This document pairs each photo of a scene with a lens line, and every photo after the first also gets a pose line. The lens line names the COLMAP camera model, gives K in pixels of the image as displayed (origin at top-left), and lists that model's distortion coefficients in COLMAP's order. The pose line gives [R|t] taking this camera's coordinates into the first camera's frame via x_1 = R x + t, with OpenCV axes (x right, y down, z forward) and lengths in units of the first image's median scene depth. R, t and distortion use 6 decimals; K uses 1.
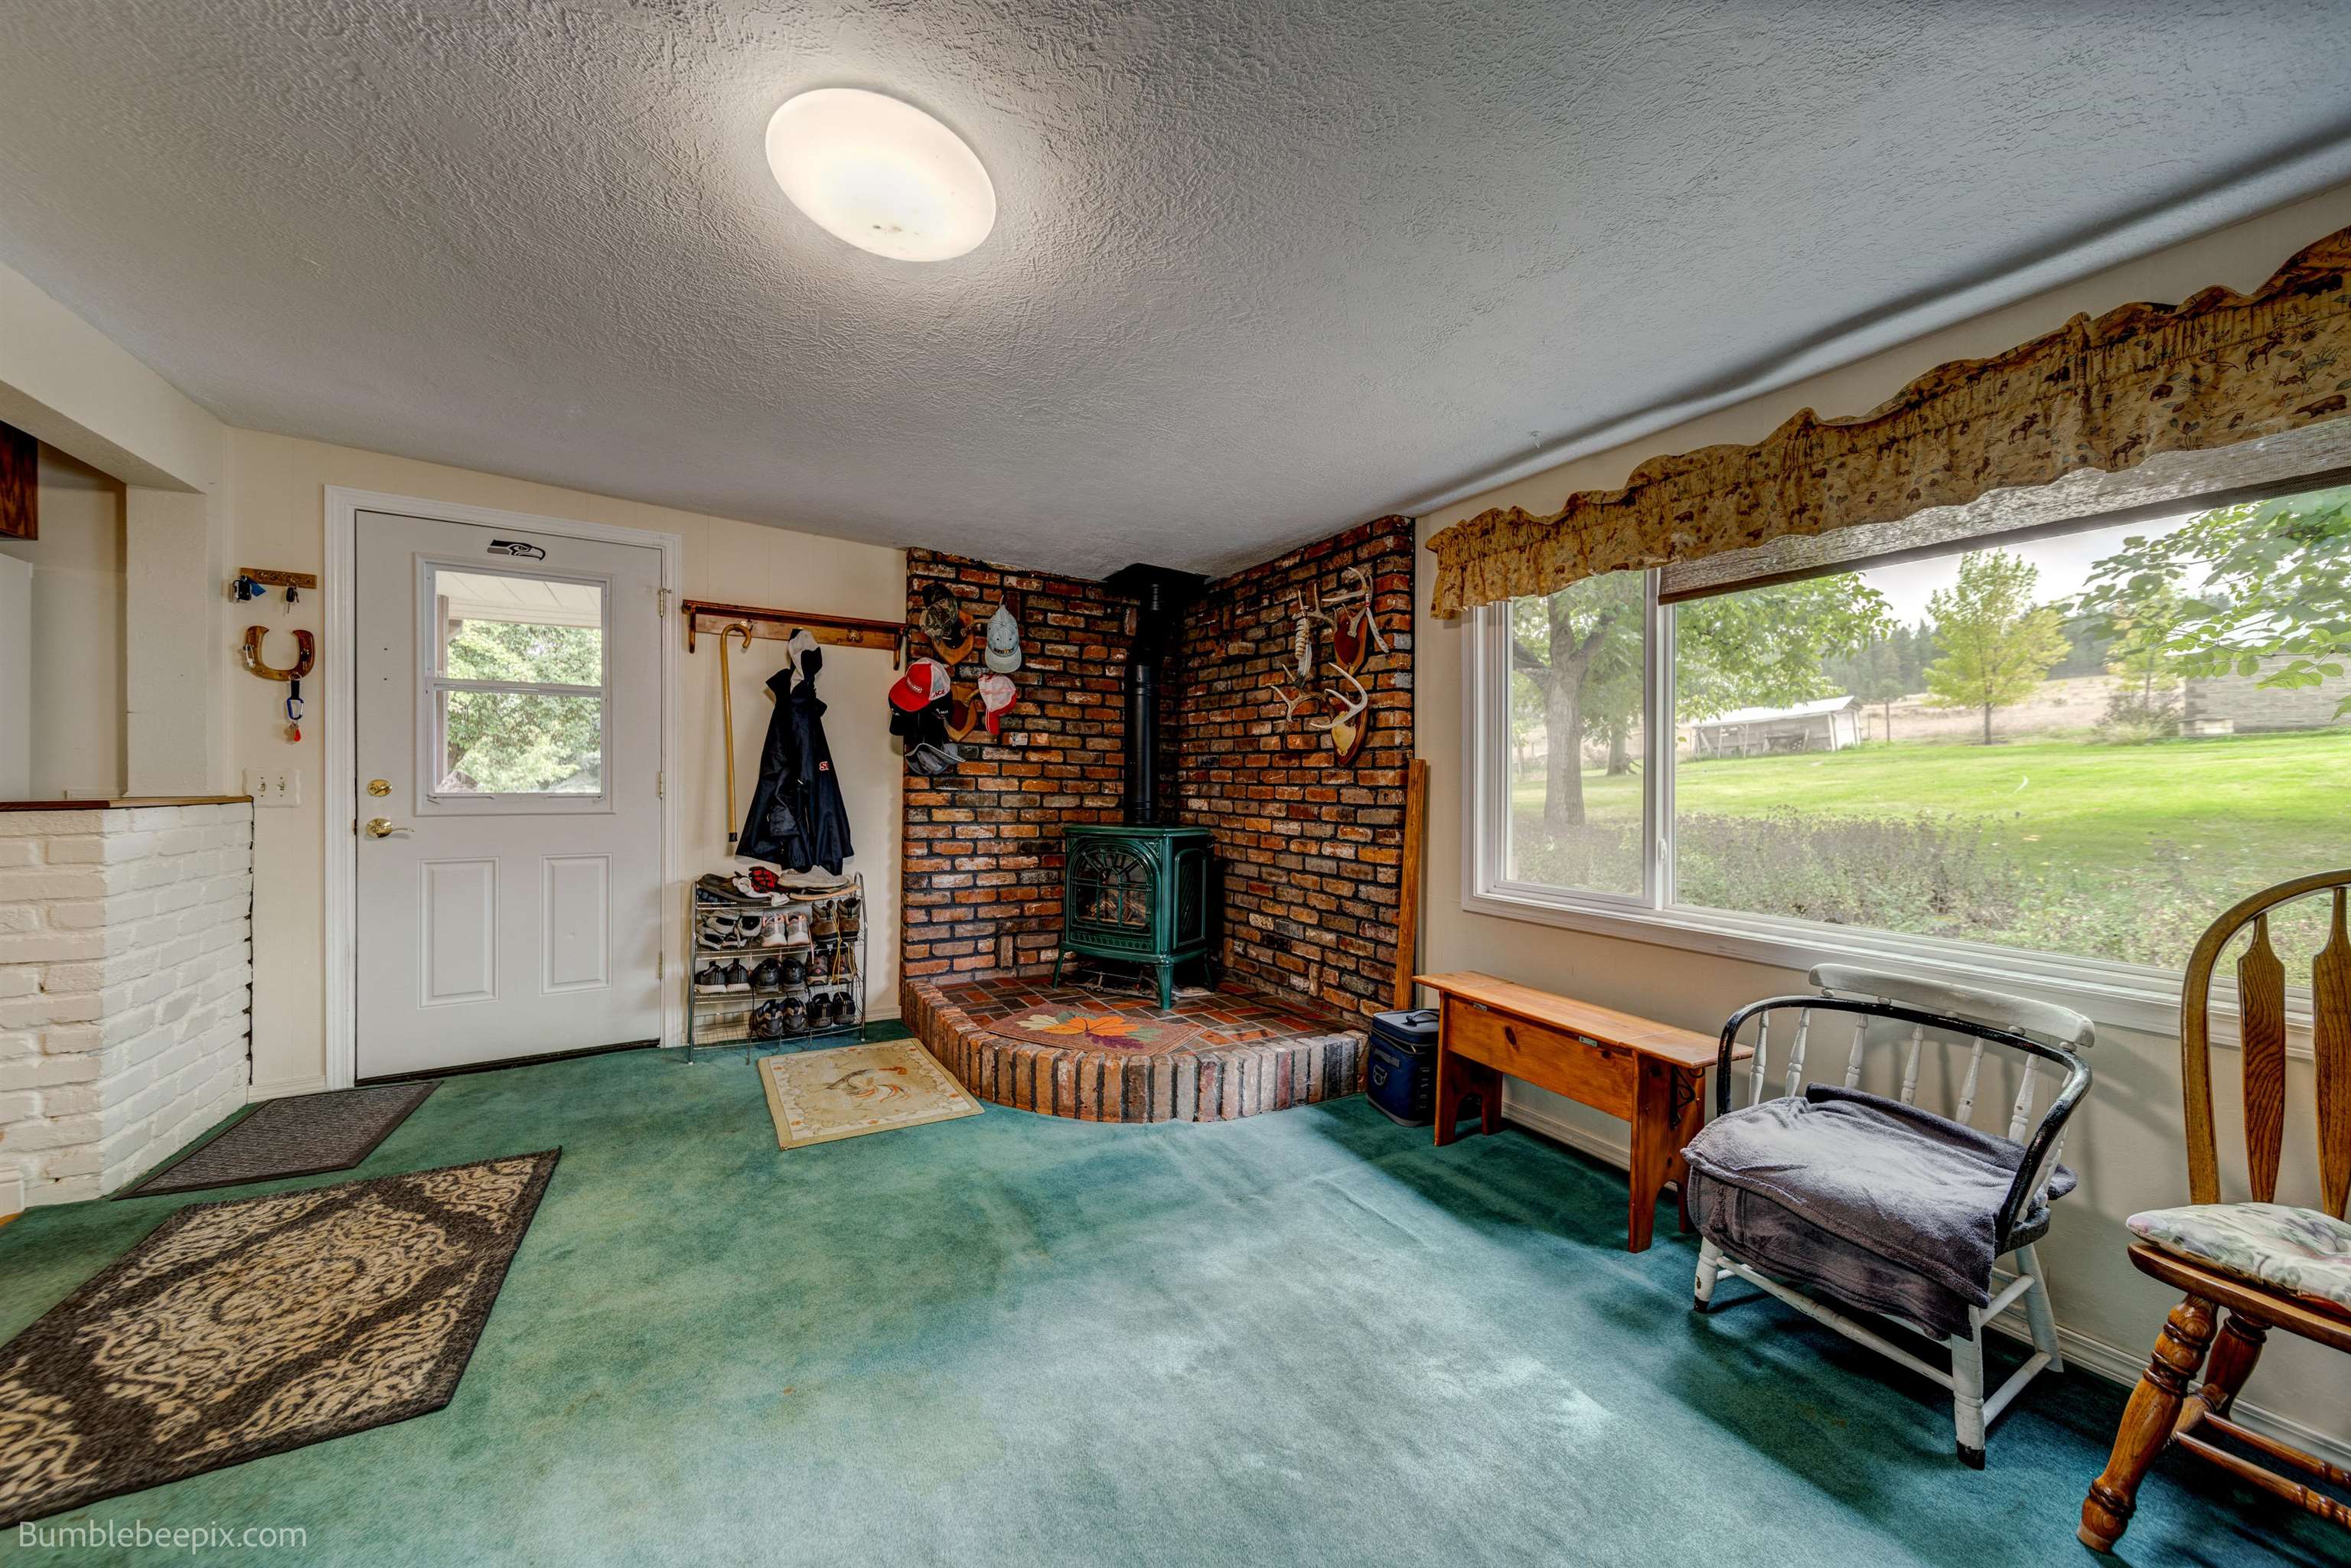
lens RADIAL K [[822.6, 0, 1175.5], [0, 822.6, 784.0], [0, 0, 1]] dist [0.006151, -0.000018]
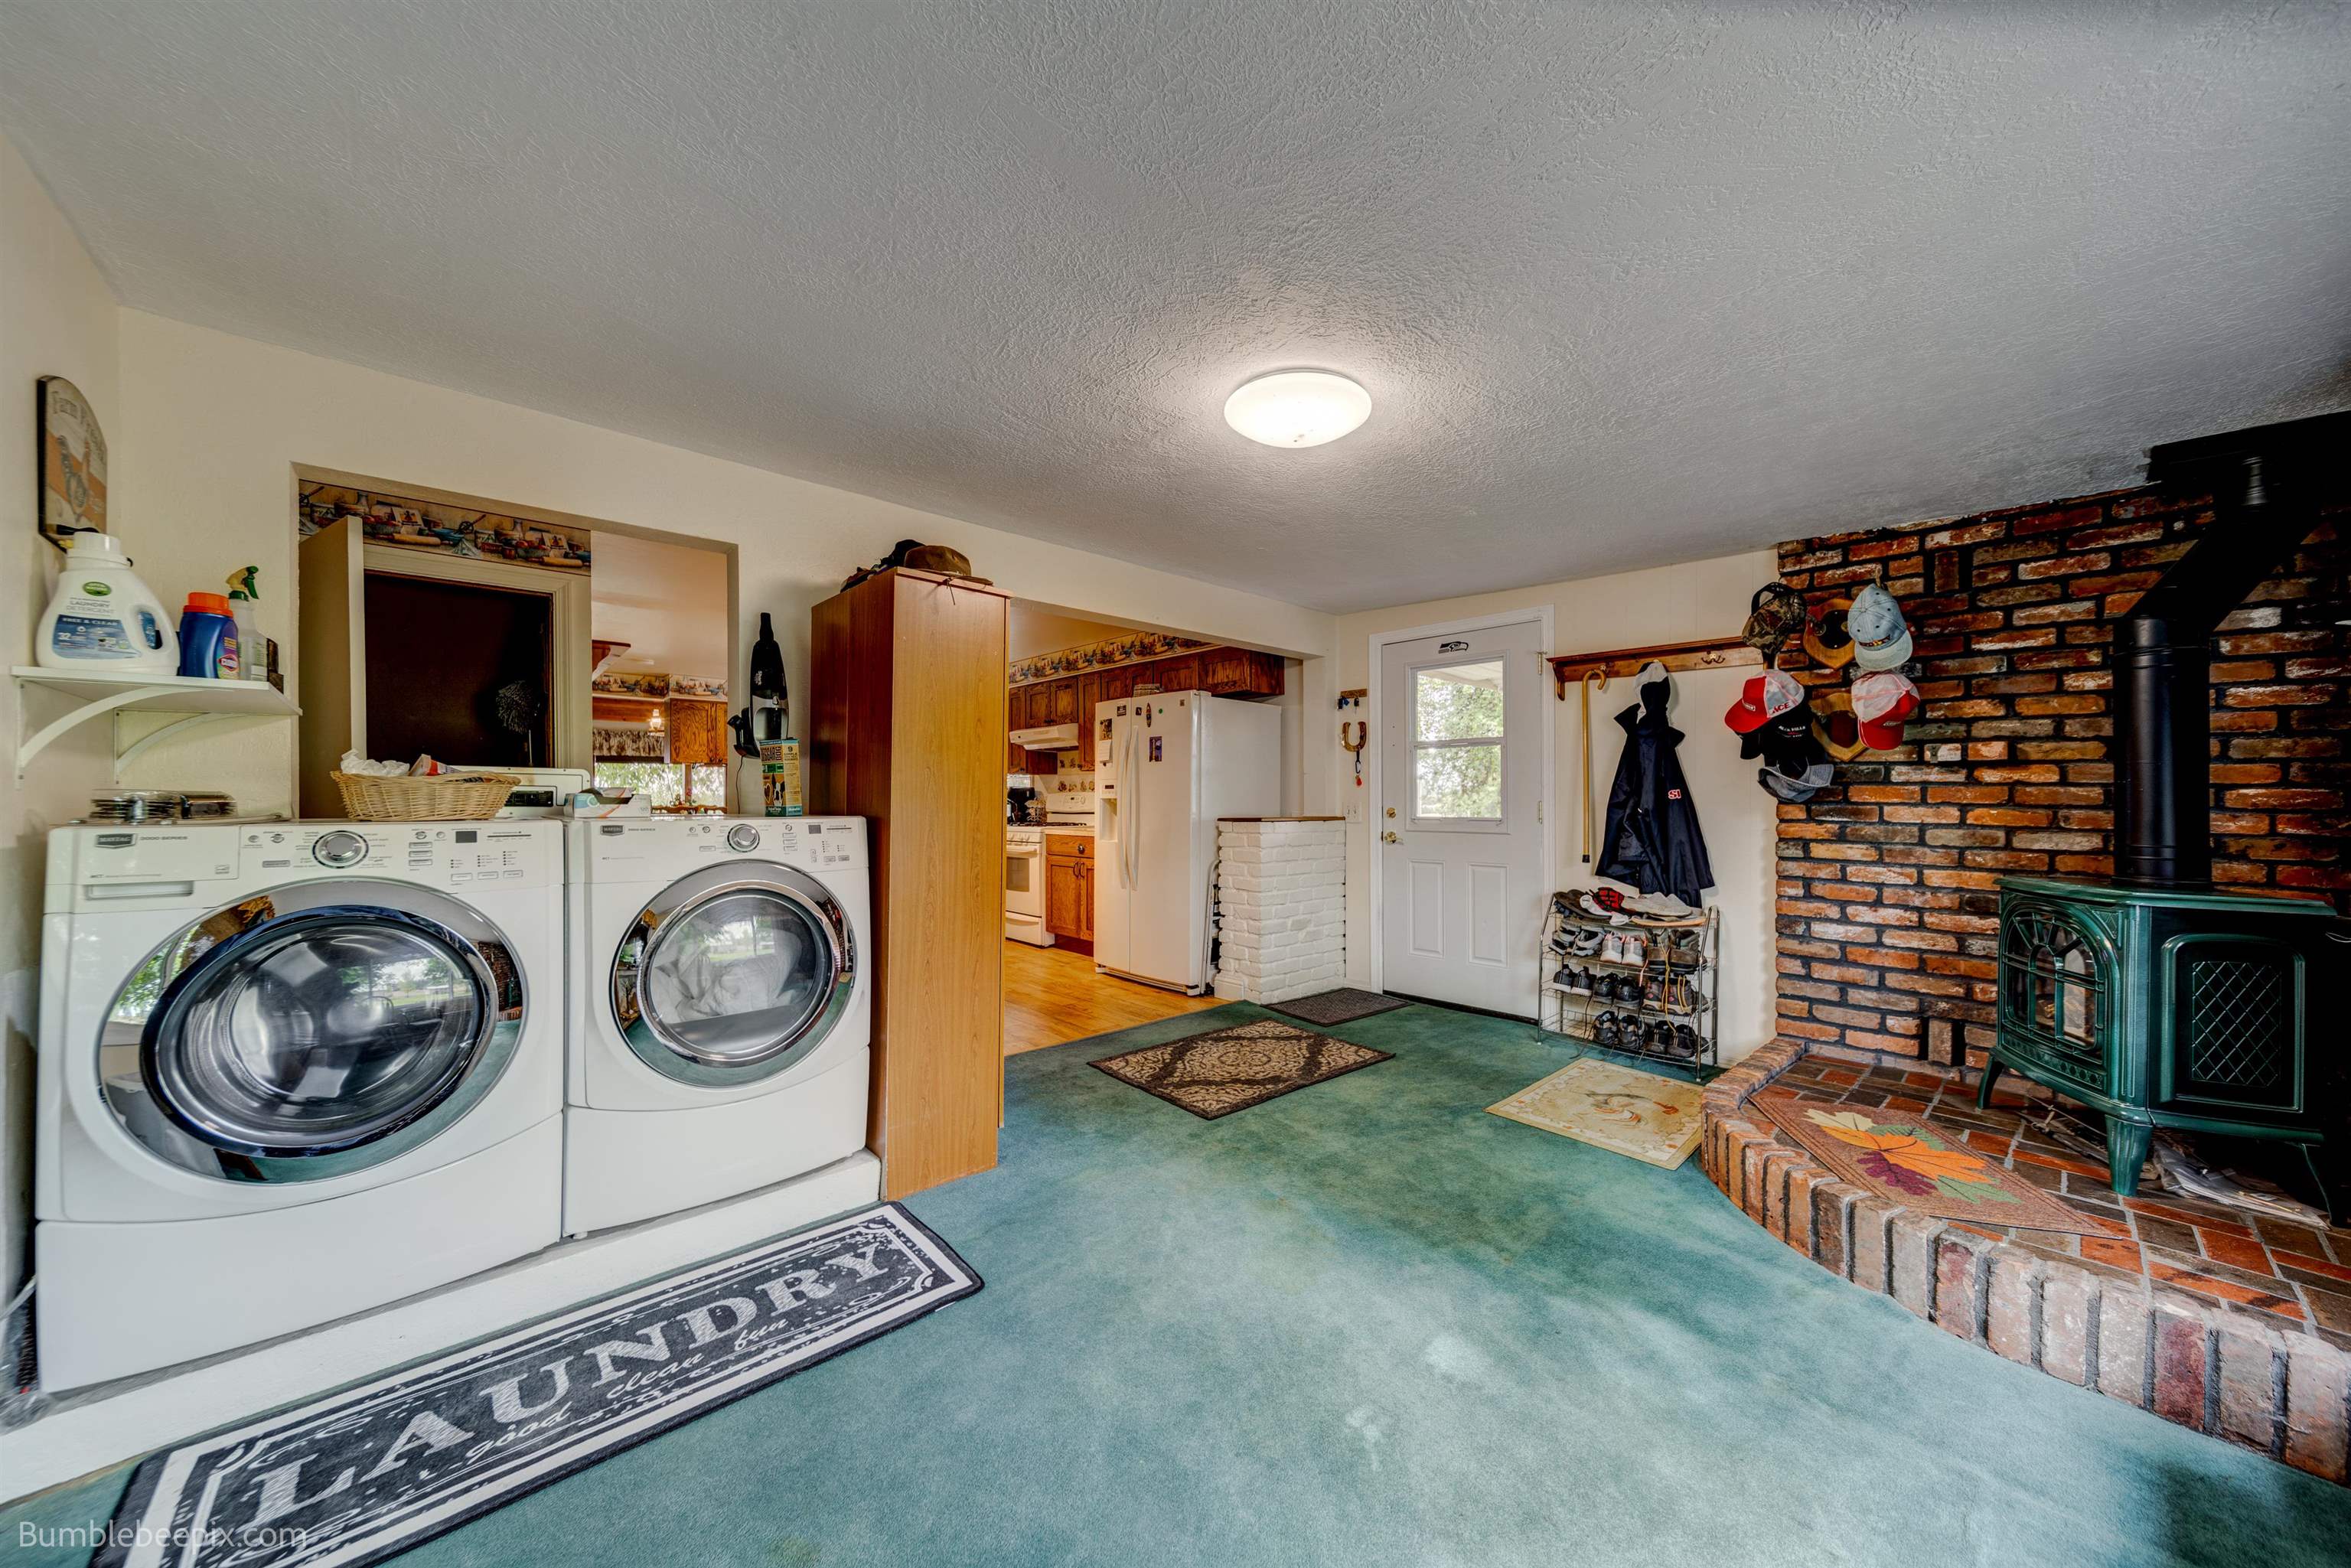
lens RADIAL K [[816.3, 0, 1165.0], [0, 816.3, 798.8], [0, 0, 1]] dist [0.008191, -0.001080]
pose [[0.209995, -0.009174, -0.977659, 0.434093], [-0.003758, 0.999941, -0.010191, -0.004342], [0.977695, 0.005814, 0.209948, 0.195574]]
